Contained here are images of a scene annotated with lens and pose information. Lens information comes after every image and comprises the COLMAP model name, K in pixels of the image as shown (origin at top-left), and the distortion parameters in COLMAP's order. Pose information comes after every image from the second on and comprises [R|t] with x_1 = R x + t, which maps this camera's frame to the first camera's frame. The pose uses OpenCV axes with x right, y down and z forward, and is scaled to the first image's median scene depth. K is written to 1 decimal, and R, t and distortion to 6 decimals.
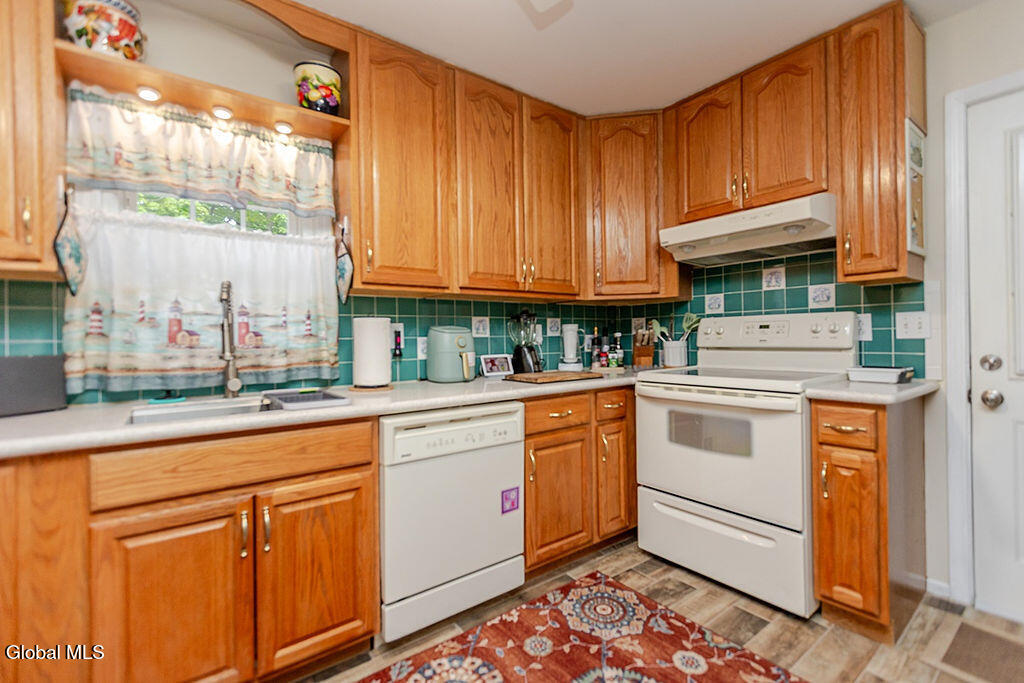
lens RADIAL K [[456.5, 0, 517.0], [0, 456.5, 339.2], [0, 0, 1]] dist [0.002937, -0.000218]
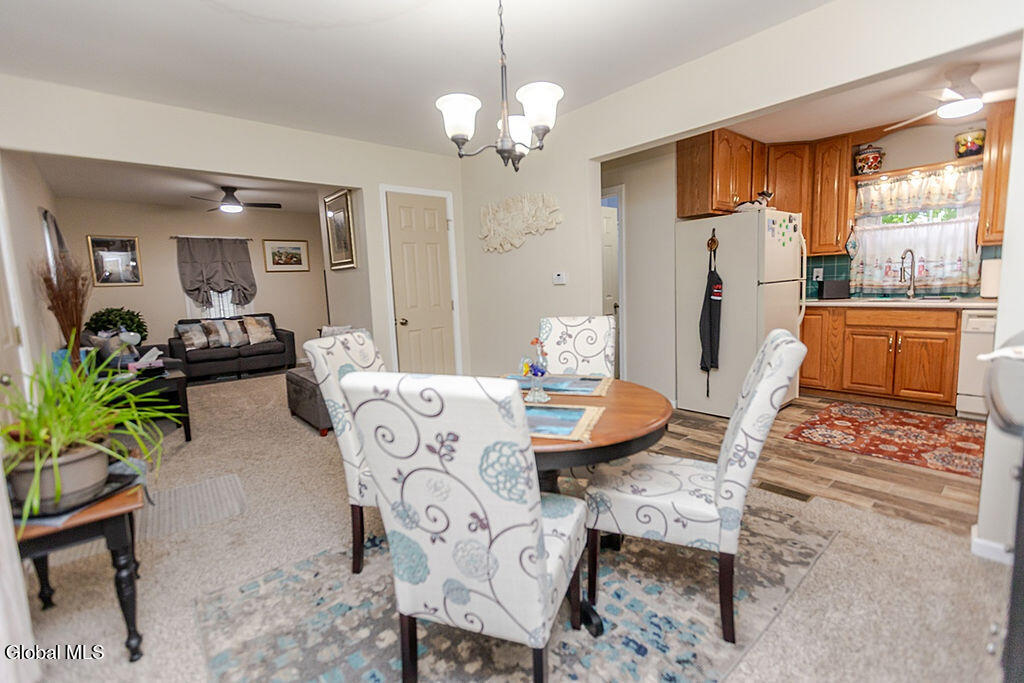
lens RADIAL K [[456.5, 0, 515.0], [0, 456.5, 337.6], [0, 0, 1]] dist [0.002937, -0.000218]
pose [[0.050404, 0.132708, -0.989873, 1.736443], [0.041650, 0.989991, 0.134844, -0.078537], [0.997860, -0.048025, 0.044372, -1.211110]]
